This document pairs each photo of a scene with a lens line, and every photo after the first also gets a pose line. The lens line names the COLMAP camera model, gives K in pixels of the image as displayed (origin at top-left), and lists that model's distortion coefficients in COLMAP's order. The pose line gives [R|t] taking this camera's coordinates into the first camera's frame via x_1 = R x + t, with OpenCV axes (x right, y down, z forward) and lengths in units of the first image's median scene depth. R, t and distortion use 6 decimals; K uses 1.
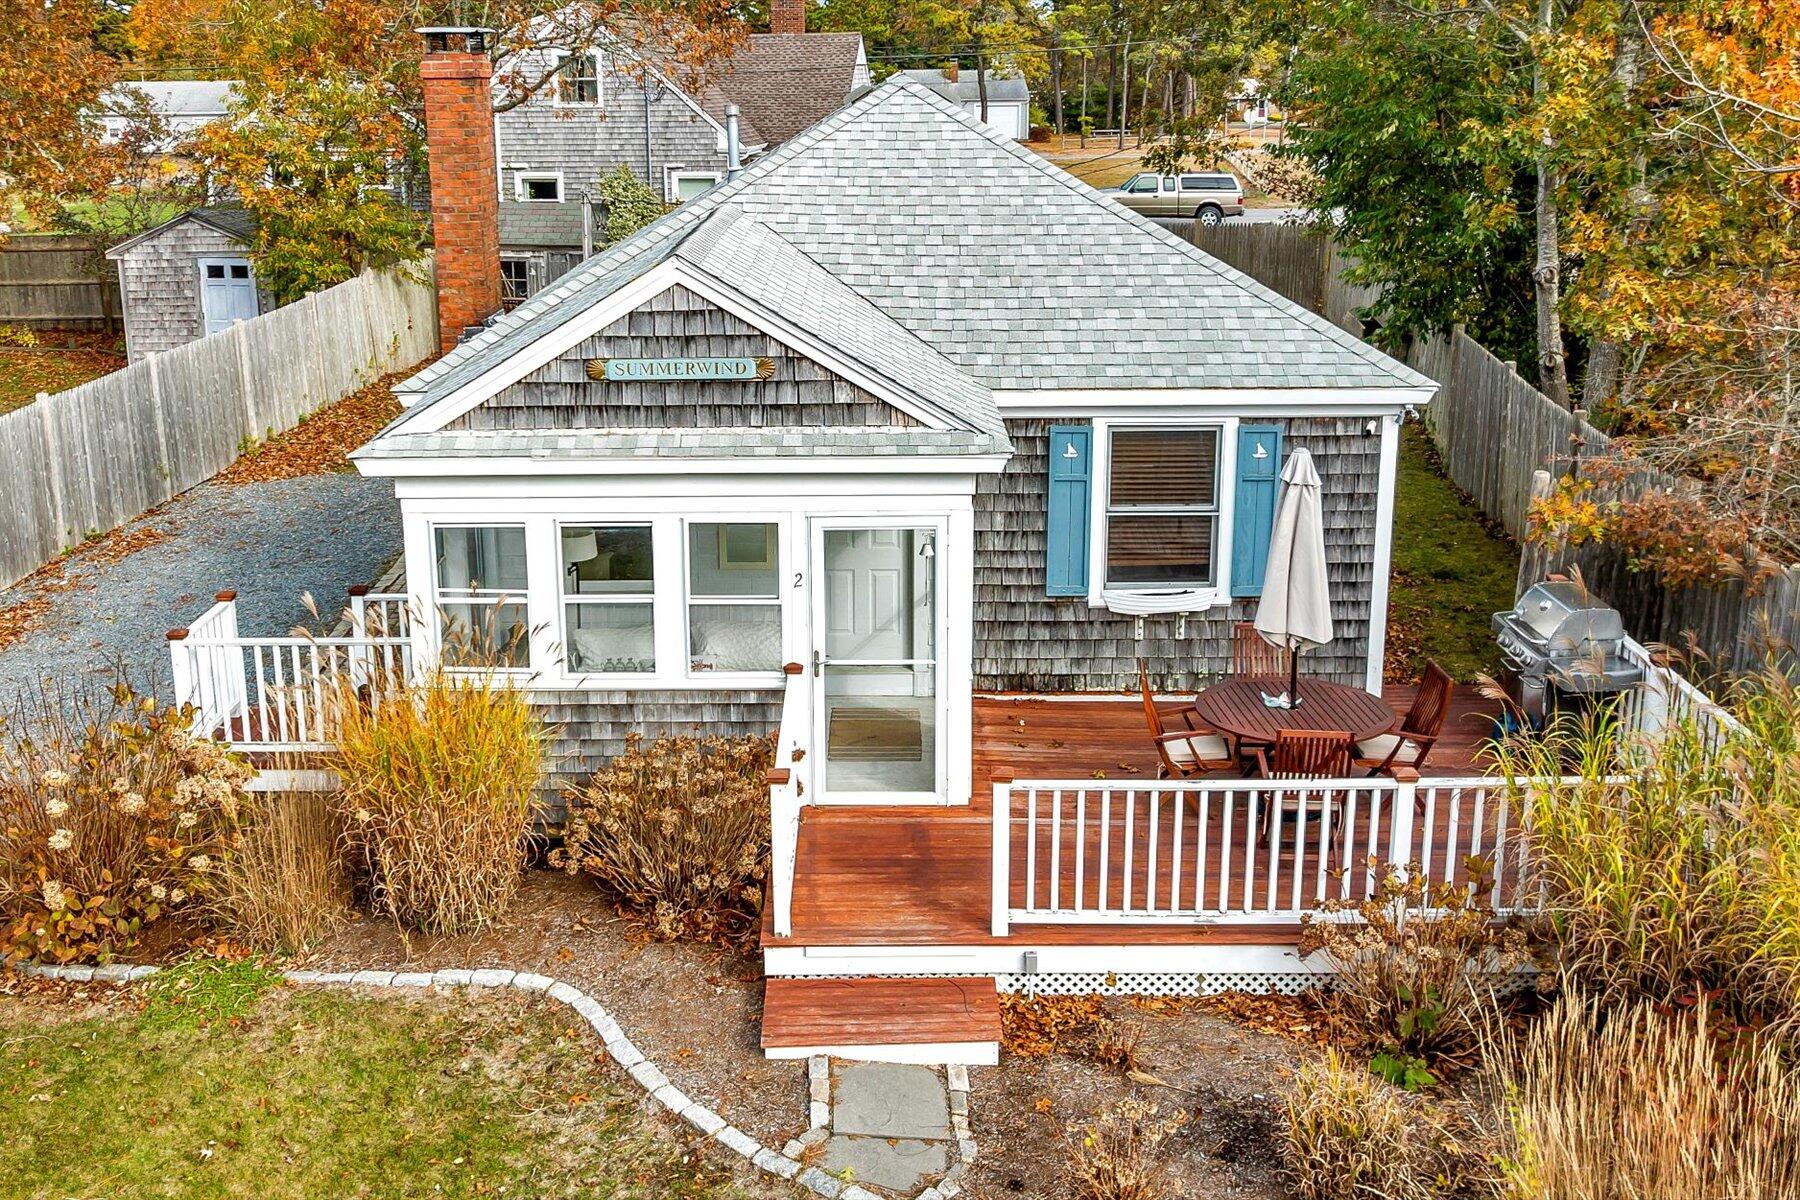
lens RADIAL K [[1606.0, 0, 900.0], [0, 1606.0, 600.0], [0, 0, 1]] dist [-0.008268, -0.003647]
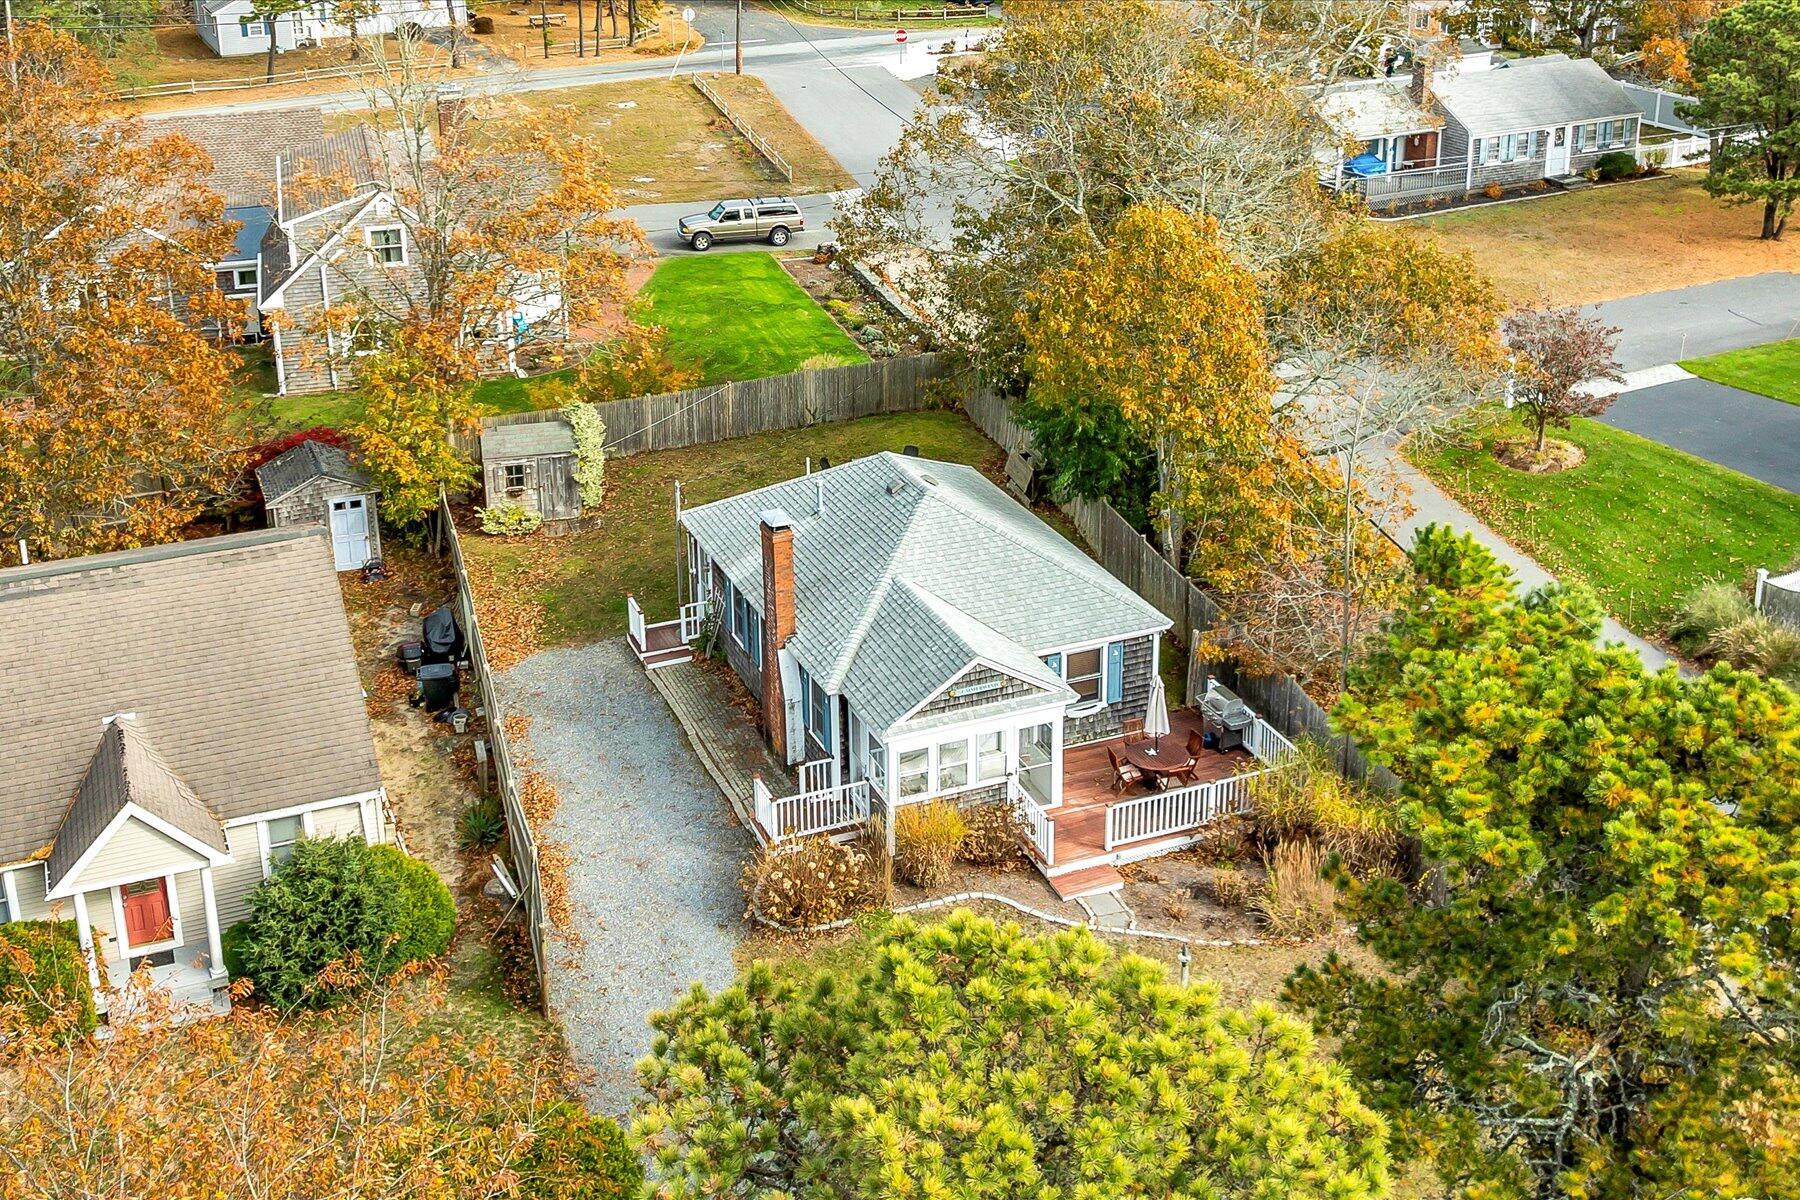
lens RADIAL K [[1606.0, 0, 900.0], [0, 1606.0, 600.0], [0, 0, 1]] dist [-0.008268, -0.003647]
pose [[0.924931, -0.157920, 0.345780, -1.266256], [0.111985, 0.982454, 0.149145, -0.760631], [-0.363266, -0.099227, 0.926387, -1.683252]]
